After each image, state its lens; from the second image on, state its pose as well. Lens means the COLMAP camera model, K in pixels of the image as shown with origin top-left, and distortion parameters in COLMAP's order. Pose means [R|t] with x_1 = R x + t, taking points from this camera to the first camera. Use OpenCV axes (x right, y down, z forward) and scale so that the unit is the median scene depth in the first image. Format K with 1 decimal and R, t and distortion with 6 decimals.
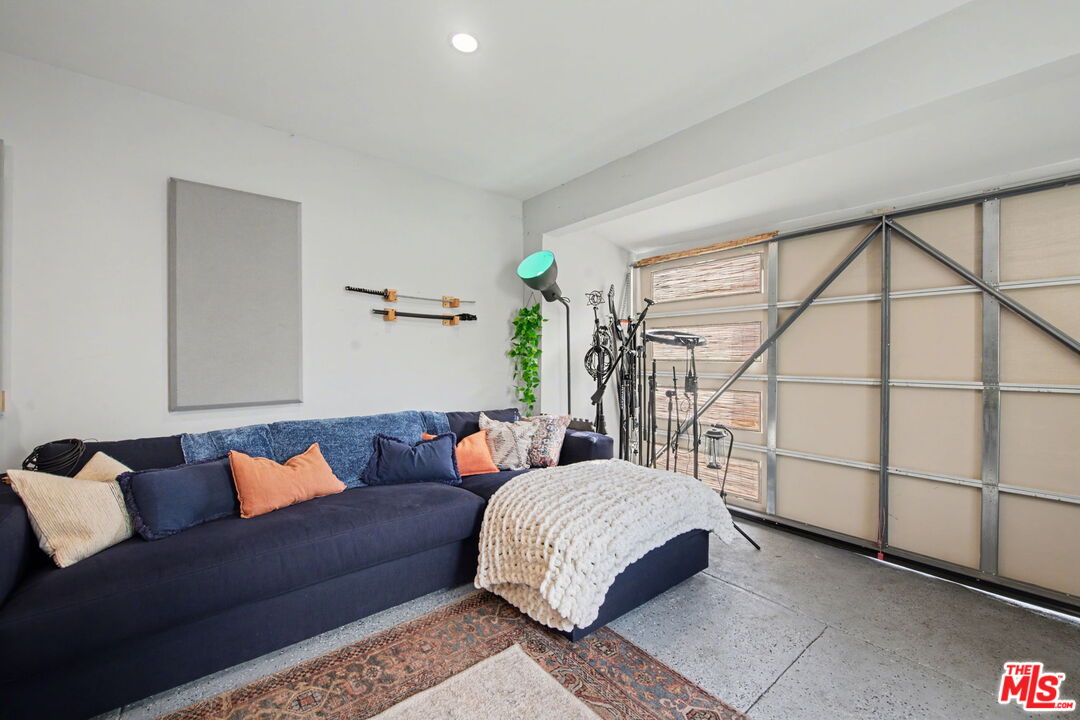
lens RADIAL K [[436.0, 0, 540.0], [0, 436.0, 360.0], [0, 0, 1]] dist [-0.000413, -0.000080]
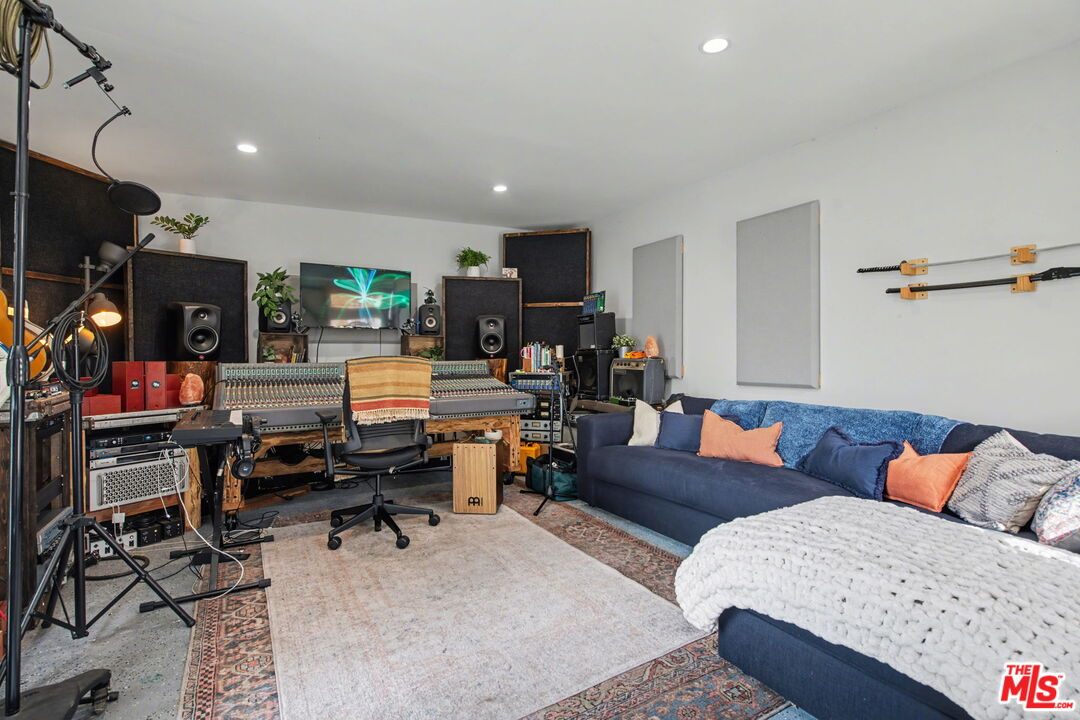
lens RADIAL K [[494.0, 0, 540.0], [0, 494.0, 360.0], [0, 0, 1]] dist [0.000184, 0.000042]
pose [[-0.140550, 0.005662, -0.990057, 0.732956], [-0.009261, 0.999932, 0.007033, 0.025048], [0.990030, 0.010158, -0.140488, 0.502088]]
